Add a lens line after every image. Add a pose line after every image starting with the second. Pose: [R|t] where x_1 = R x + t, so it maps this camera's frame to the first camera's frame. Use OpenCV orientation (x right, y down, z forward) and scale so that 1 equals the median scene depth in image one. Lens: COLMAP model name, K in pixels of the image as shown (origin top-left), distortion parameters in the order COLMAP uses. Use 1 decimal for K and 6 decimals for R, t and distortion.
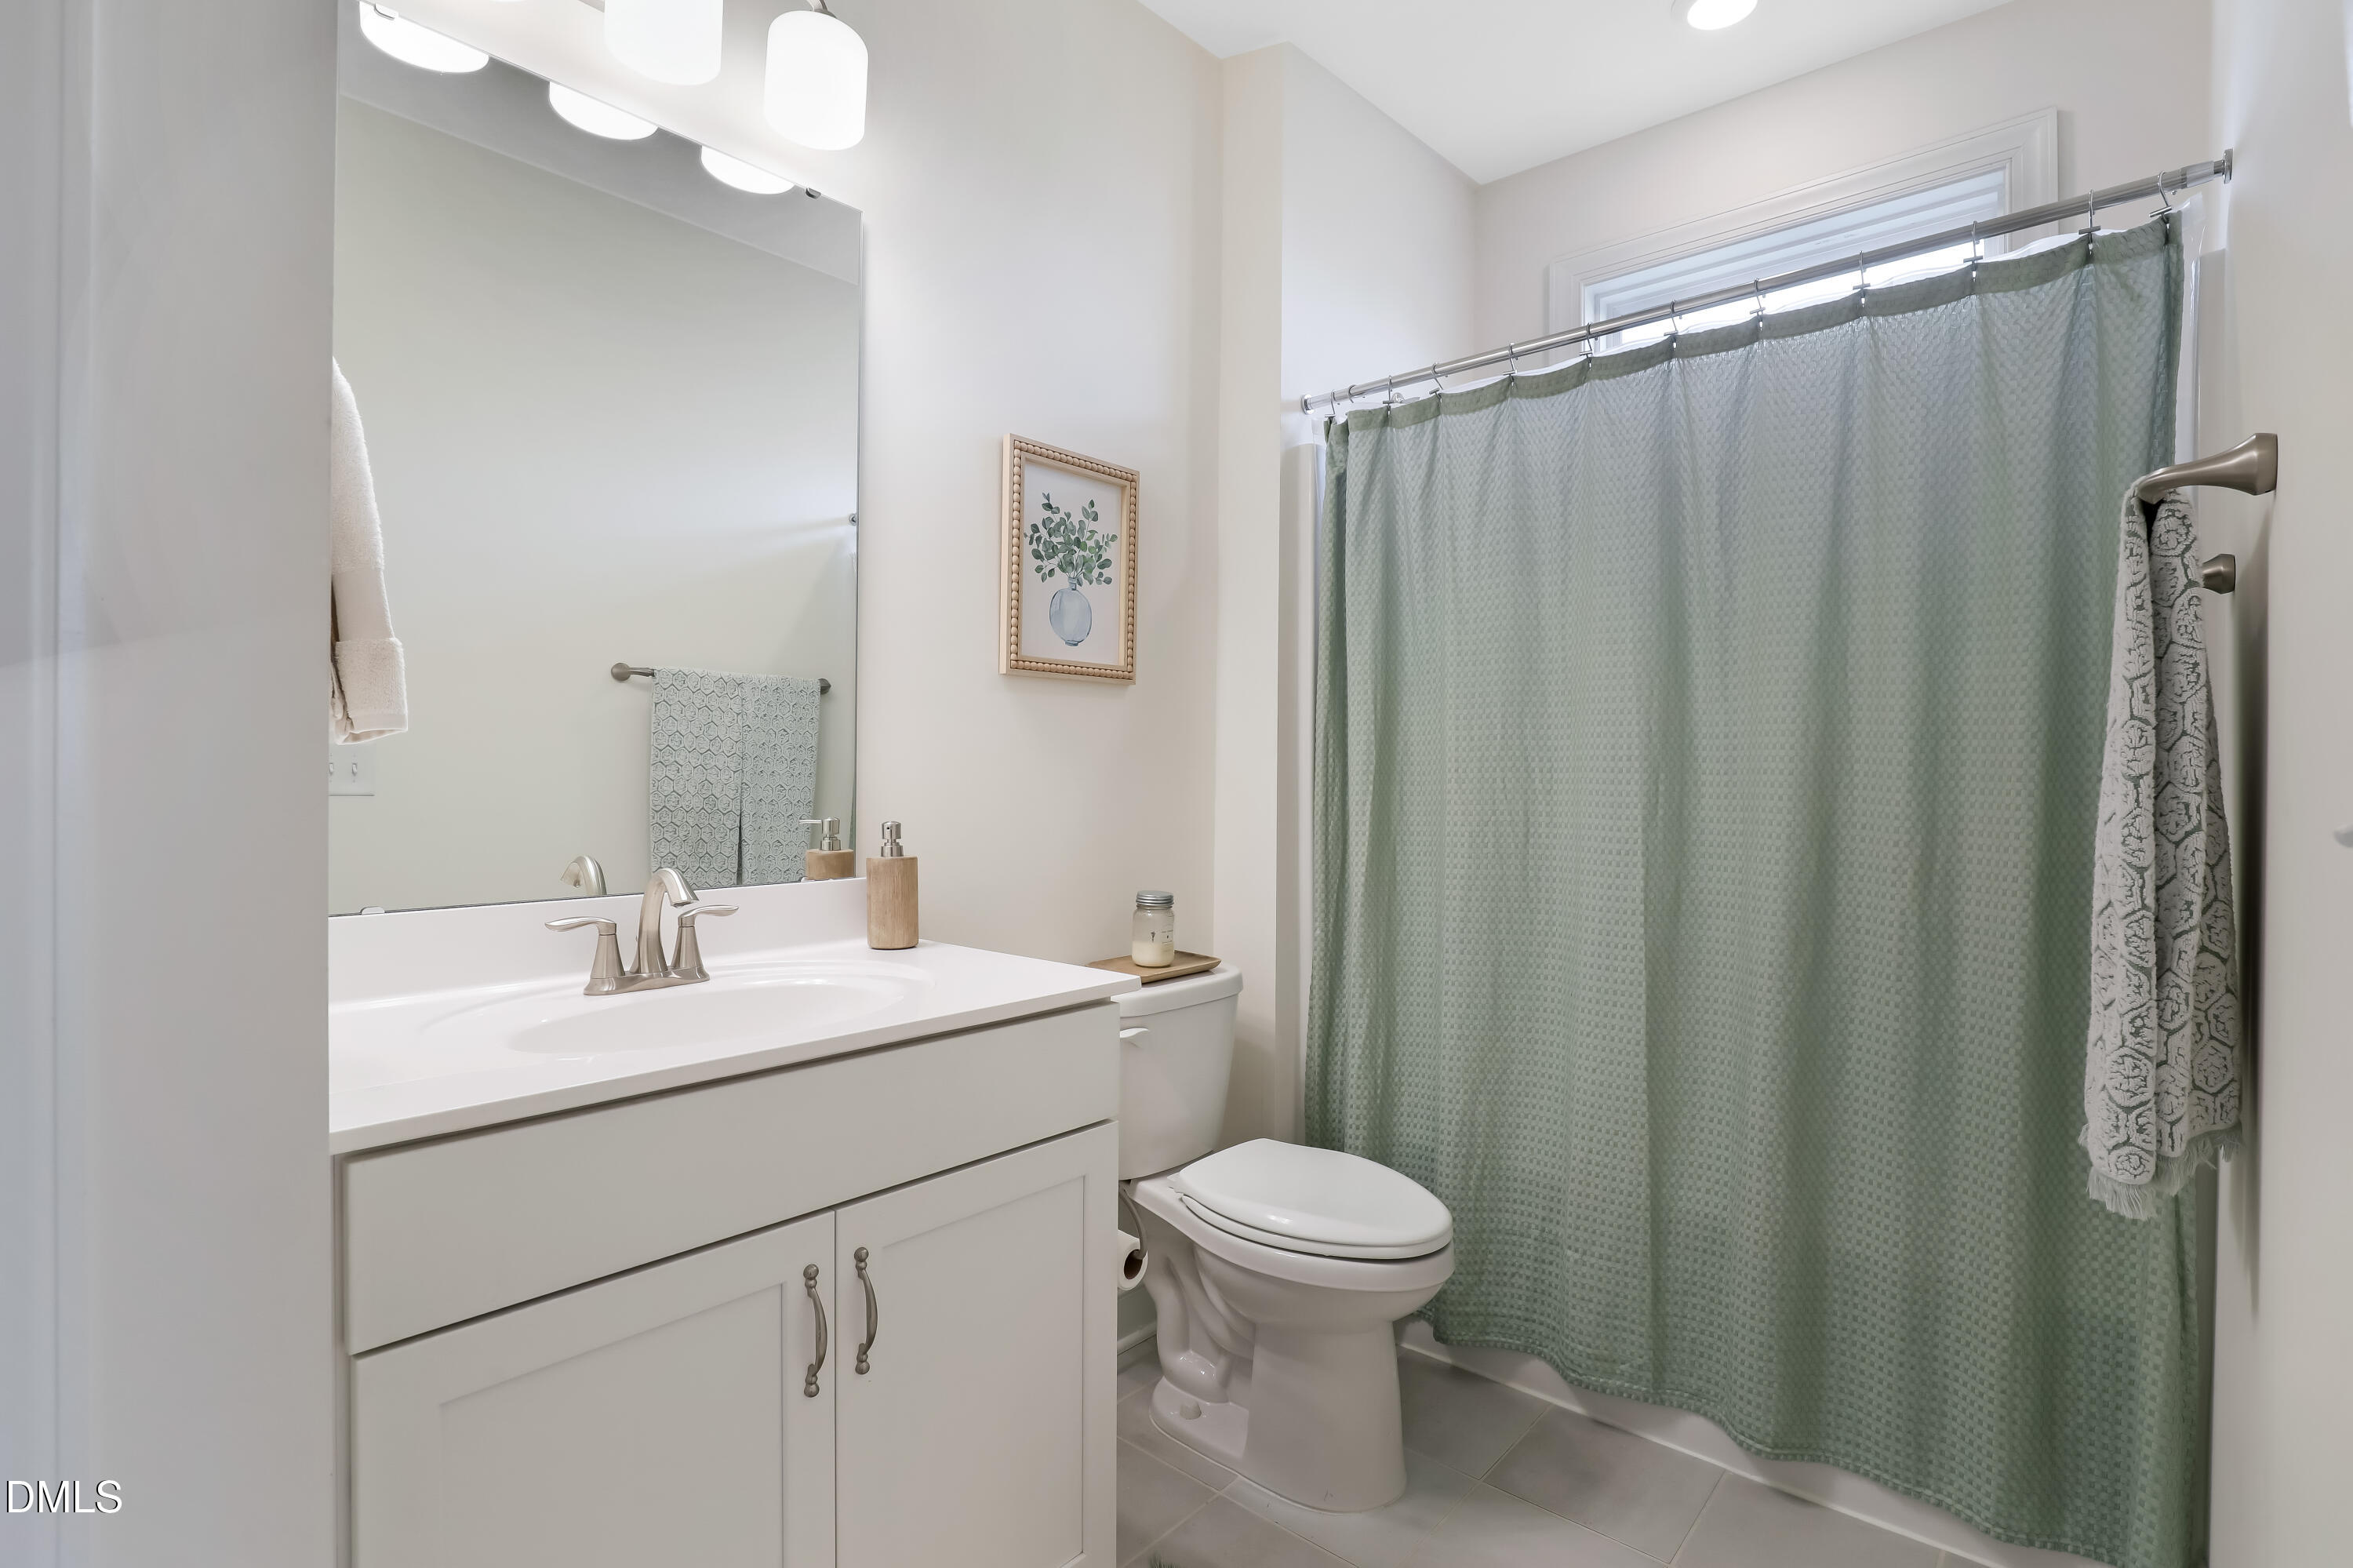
lens RADIAL K [[1105.2, 0, 1187.9], [0, 1105.2, 792.0], [0, 0, 1]] dist [-0.017290, 0.000377]
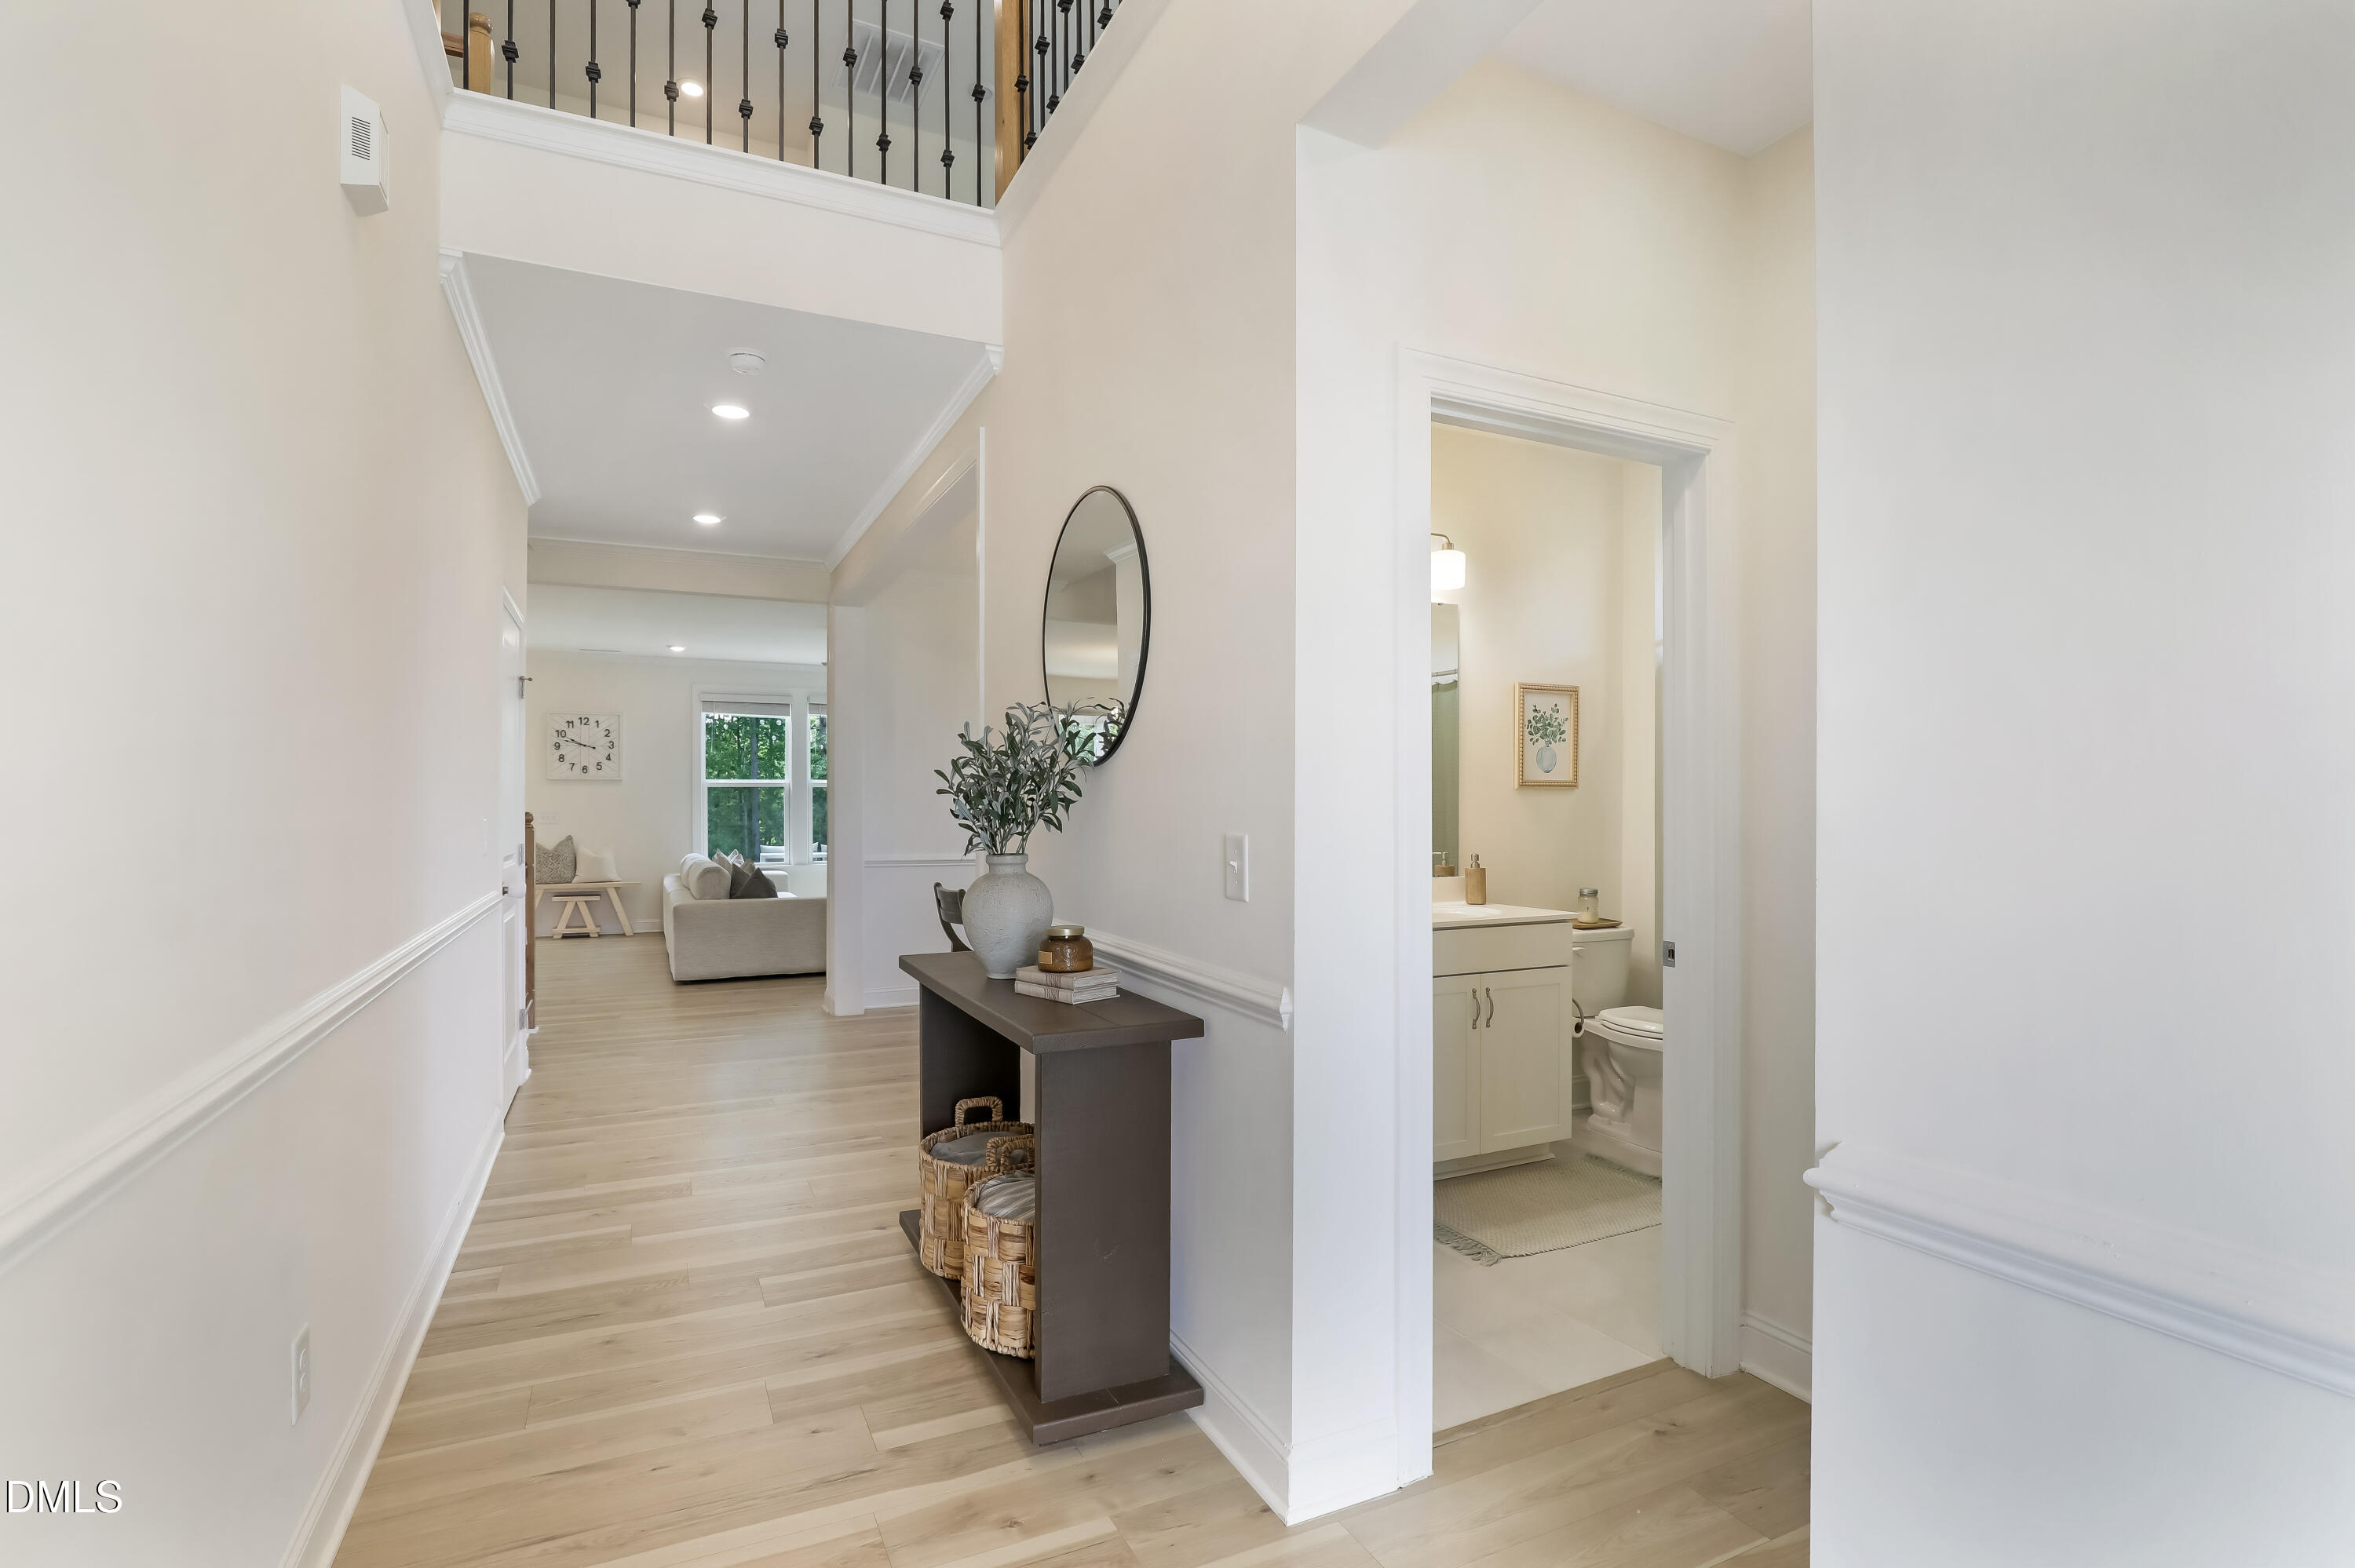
lens RADIAL K [[1122.9, 0, 1182.1], [0, 1122.9, 795.2], [0, 0, 1]] dist [-0.021340, 0.000321]
pose [[0.925204, -0.009074, -0.379362, 0.067147], [-0.001569, 0.999614, -0.027737, -0.027740], [0.379467, 0.026258, 0.924832, -1.326073]]
